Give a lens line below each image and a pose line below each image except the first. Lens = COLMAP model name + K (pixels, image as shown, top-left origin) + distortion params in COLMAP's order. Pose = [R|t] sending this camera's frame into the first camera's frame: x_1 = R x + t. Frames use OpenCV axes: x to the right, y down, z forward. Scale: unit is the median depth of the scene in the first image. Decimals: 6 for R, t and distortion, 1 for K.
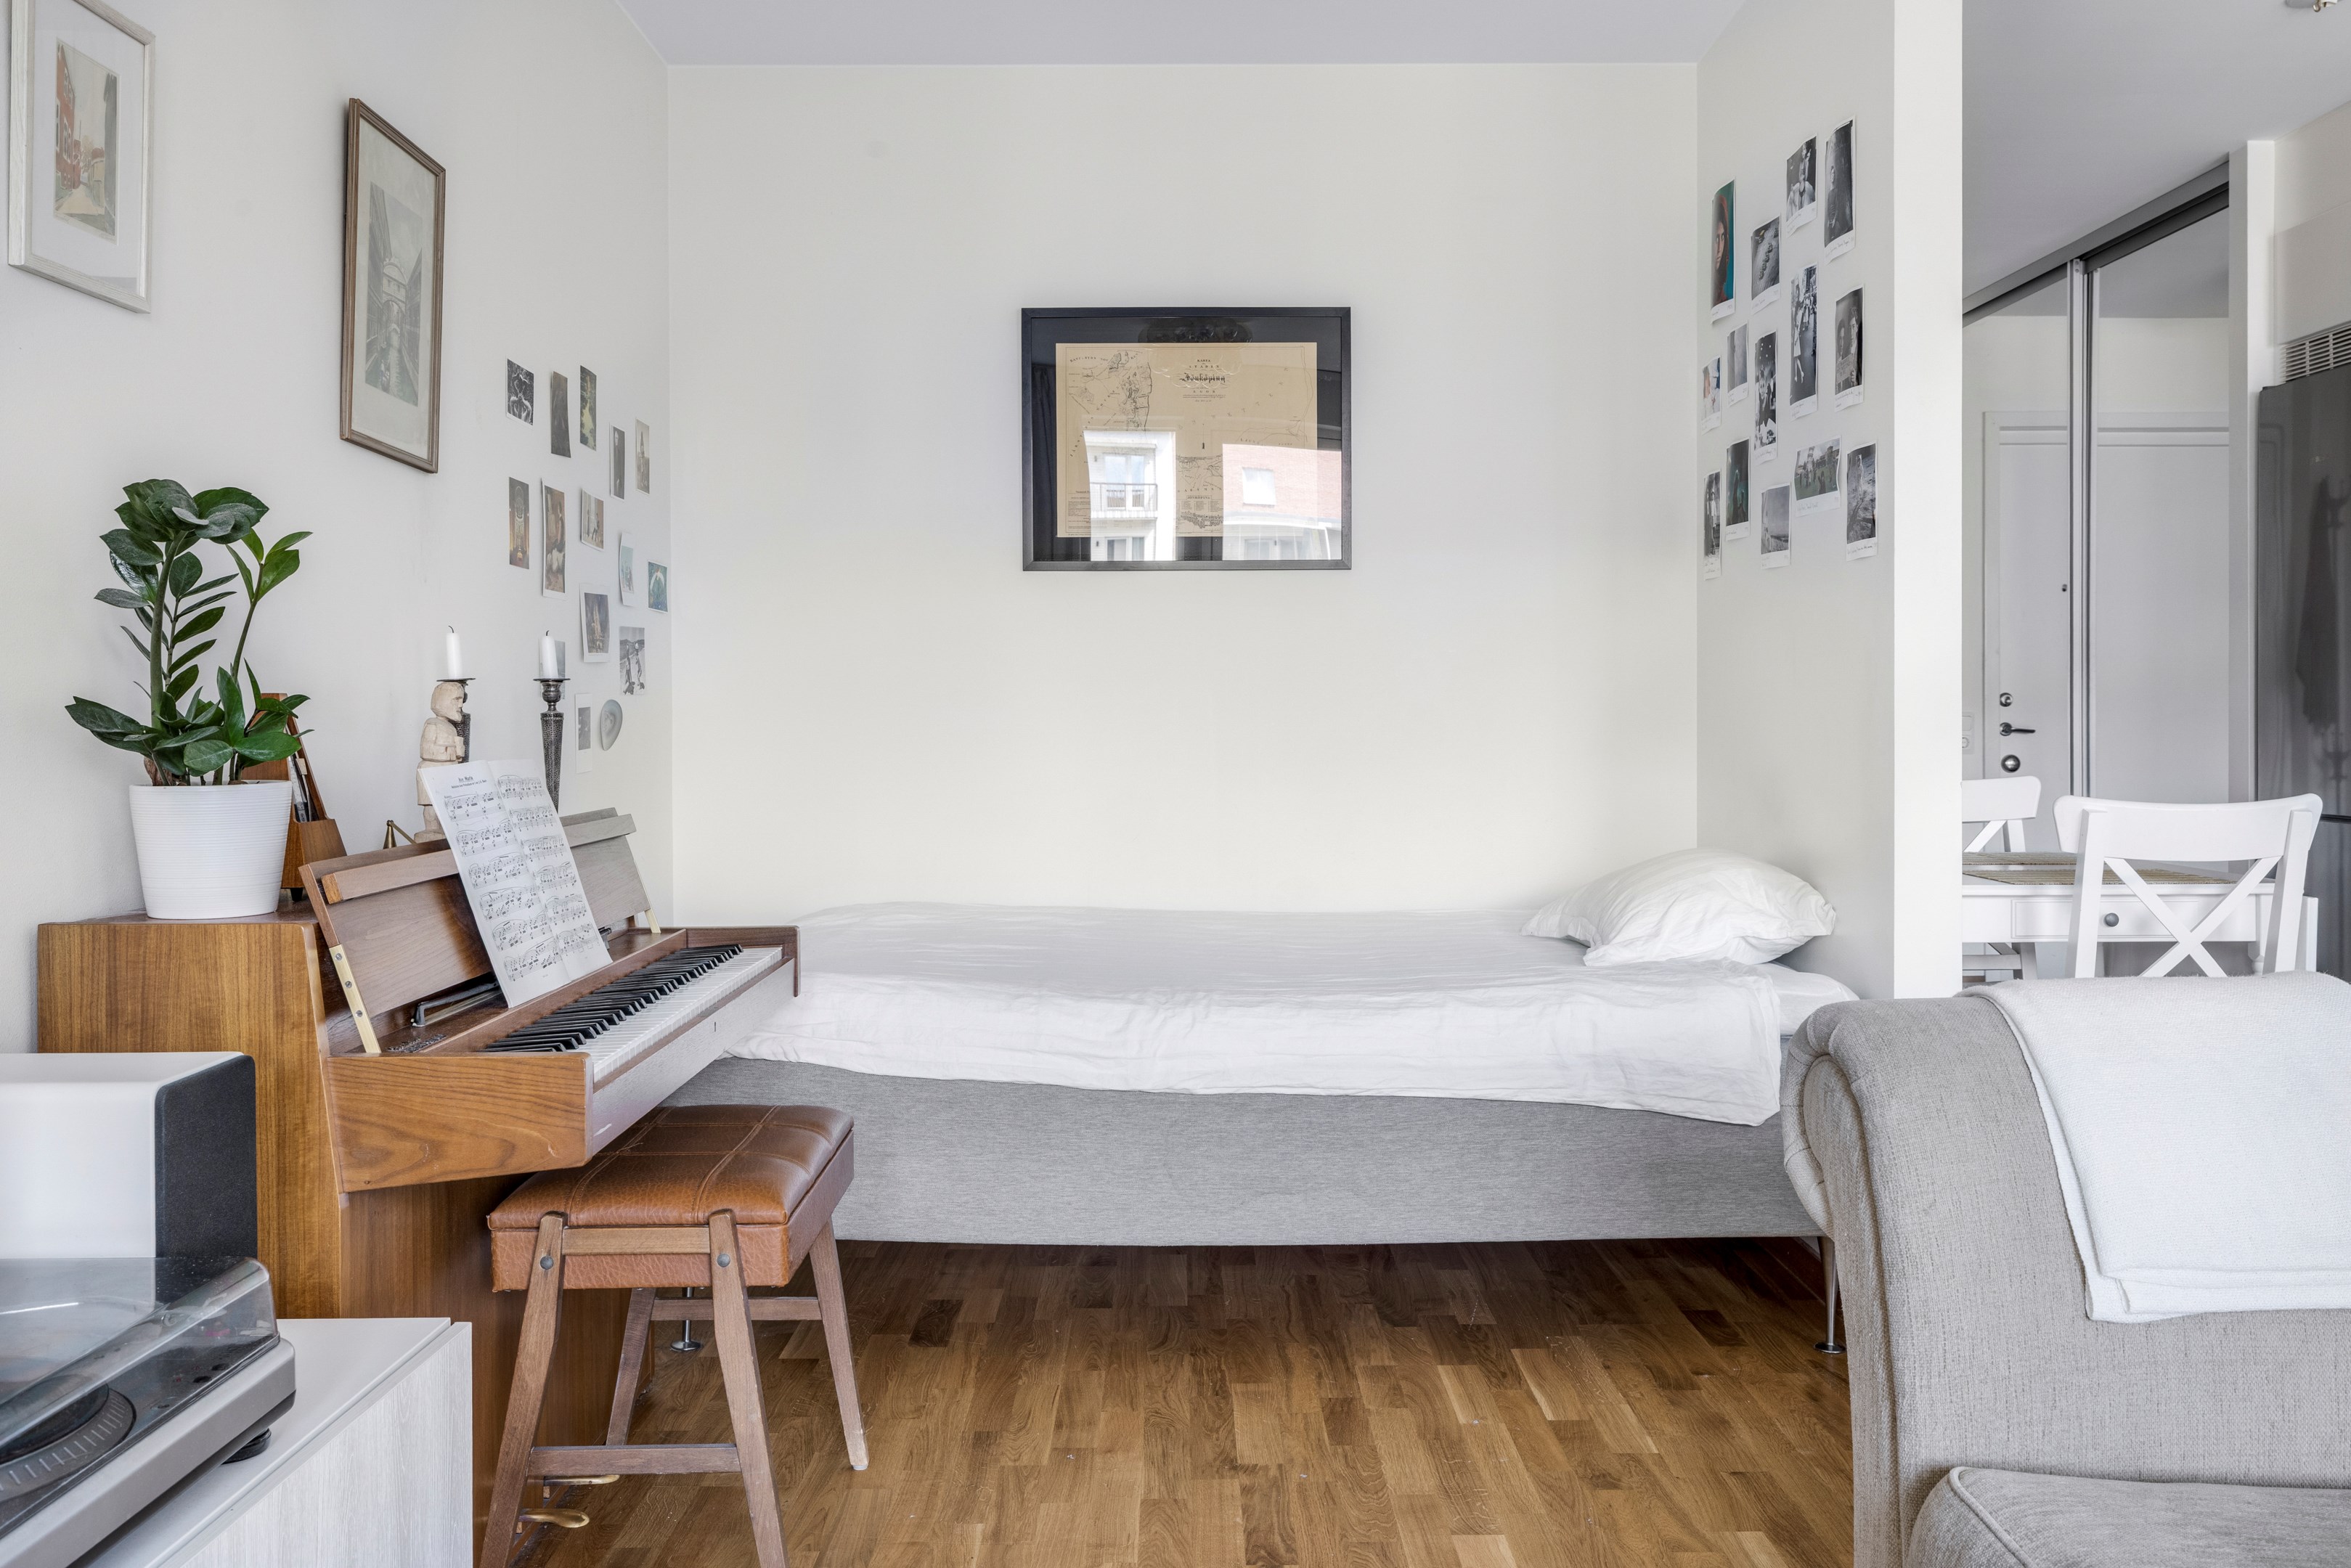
lens RADIAL K [[2052.5, 0, 1134.9], [0, 2052.5, 696.8], [0, 0, 1]] dist [-0.040242, -0.013267]
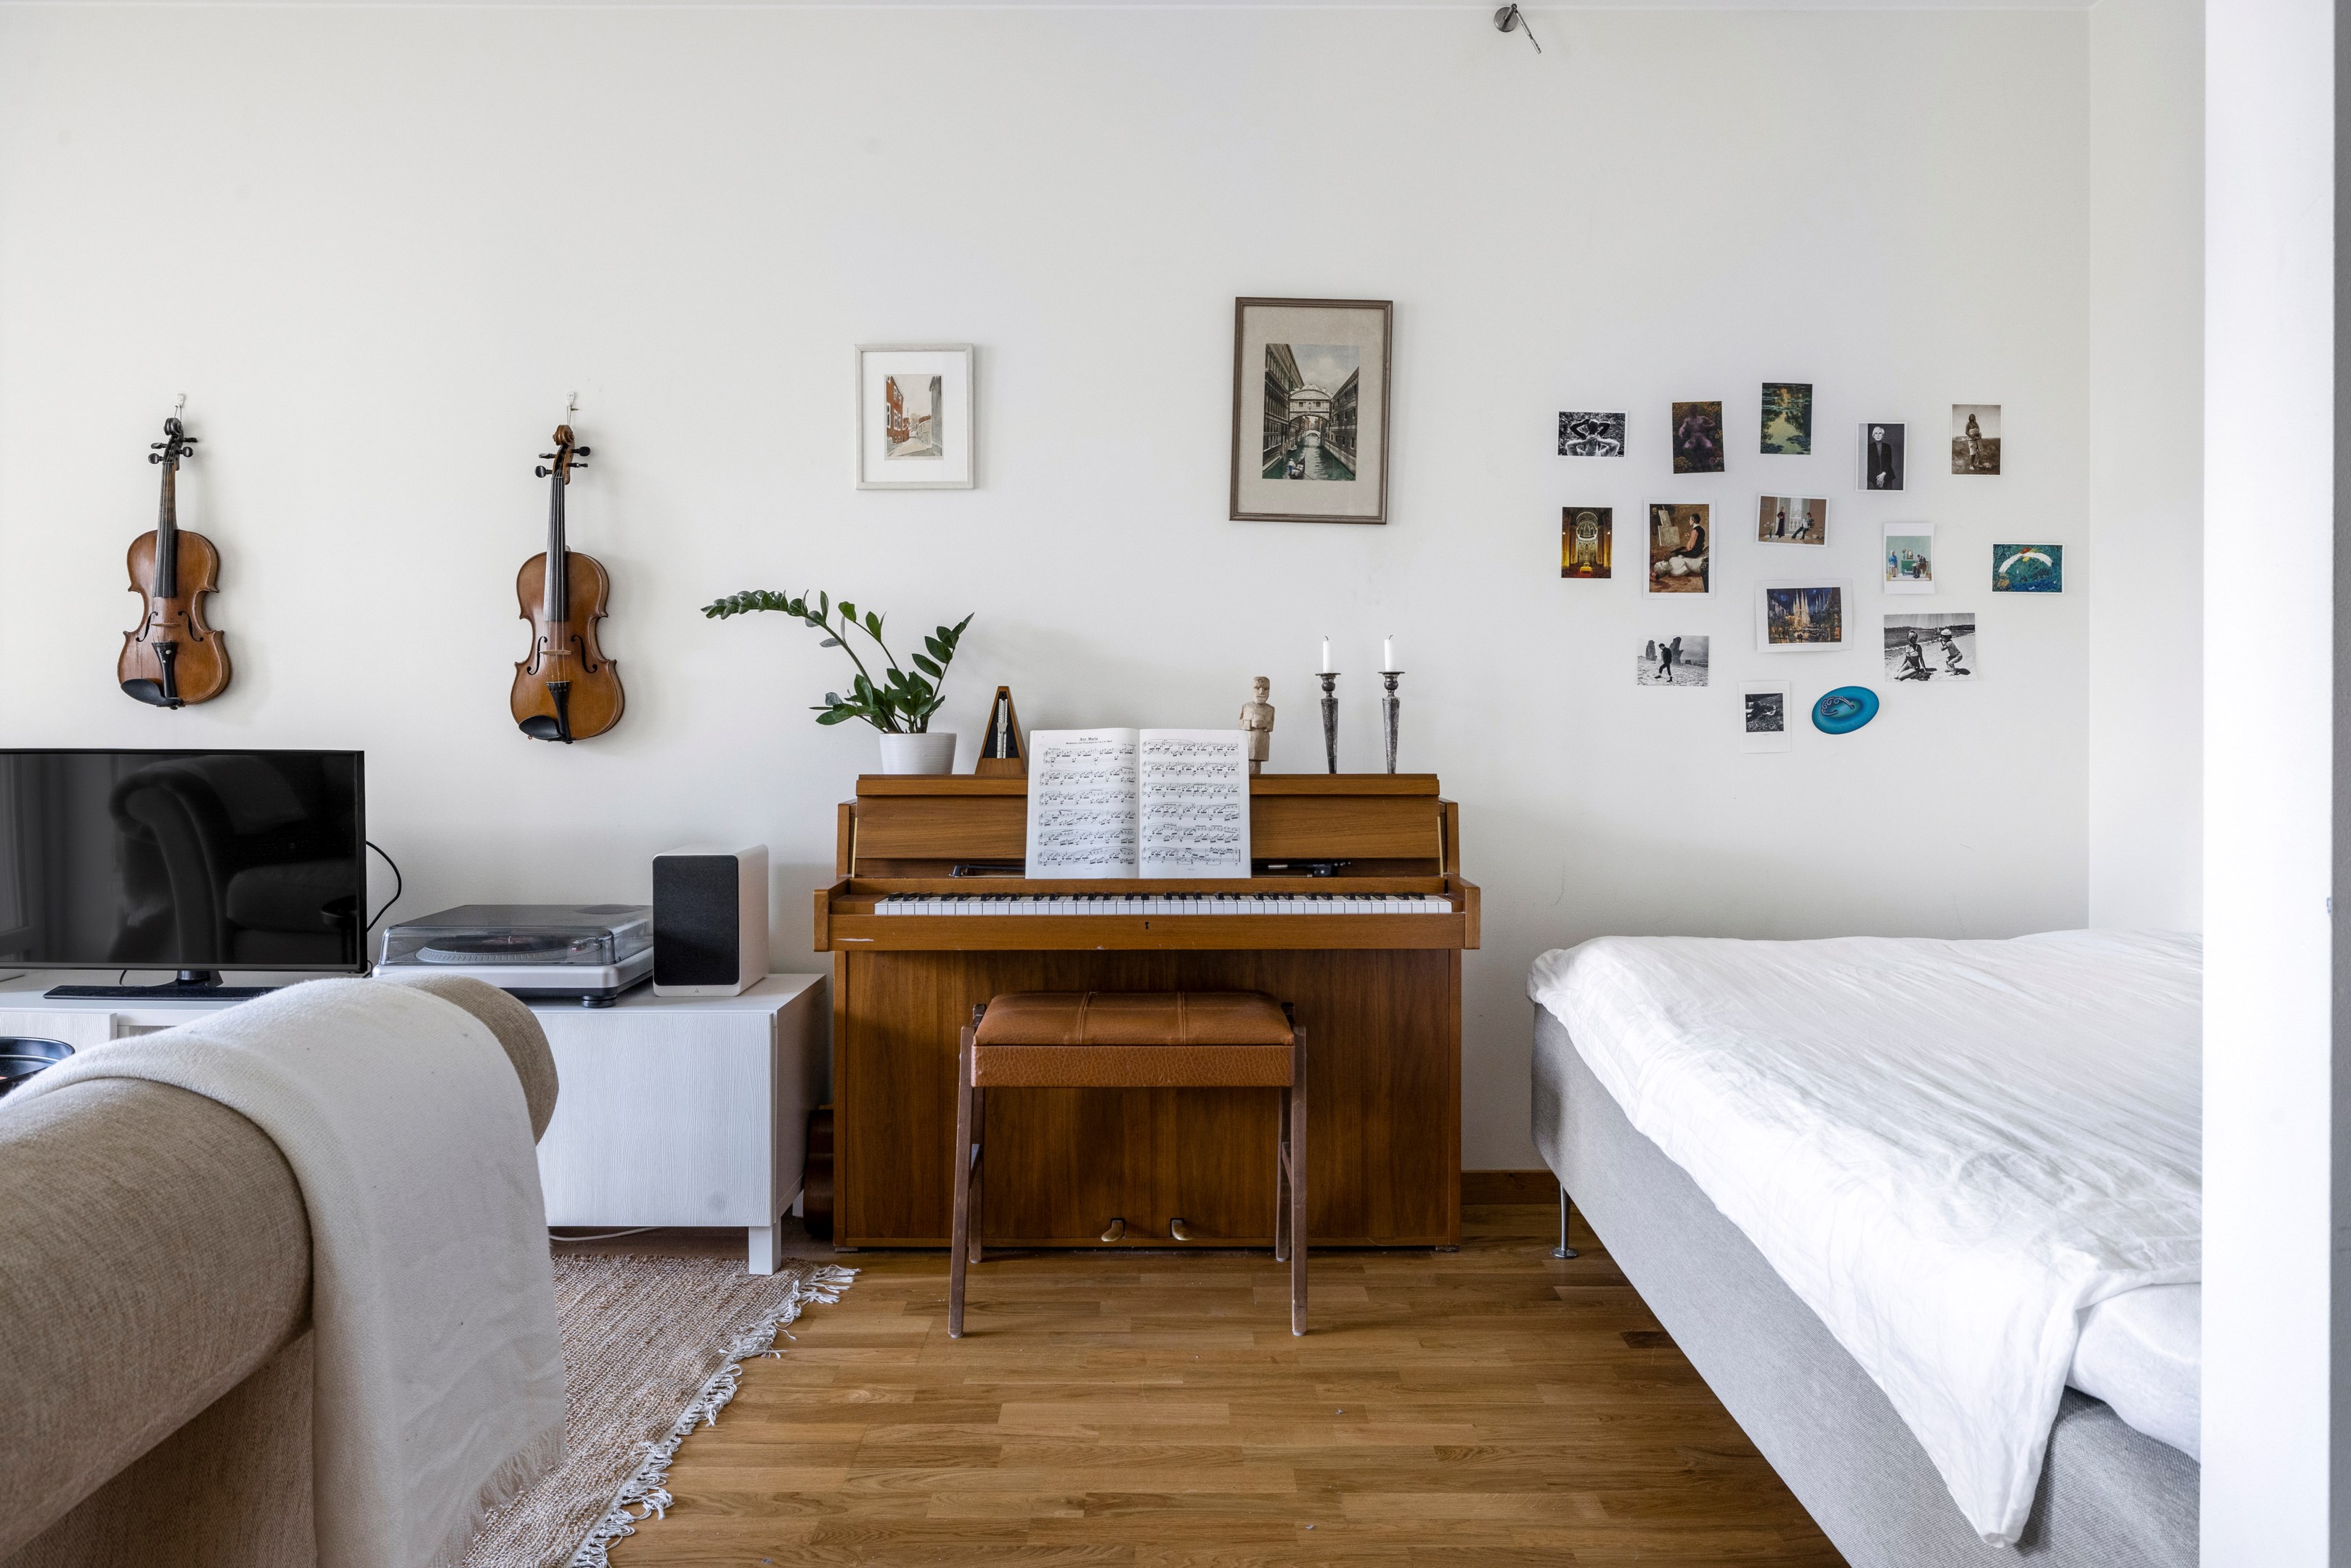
lens RADIAL K [[1586.5, 0, 1183.7], [0, 1586.5, 702.8], [0, 0, 1]] dist [-0.008035, -0.002846]
pose [[-0.005403, 0.000389, -0.999985, 0.728166], [0.006560, 0.999978, 0.000354, 0.009402], [0.999964, -0.006558, -0.005405, 0.869622]]
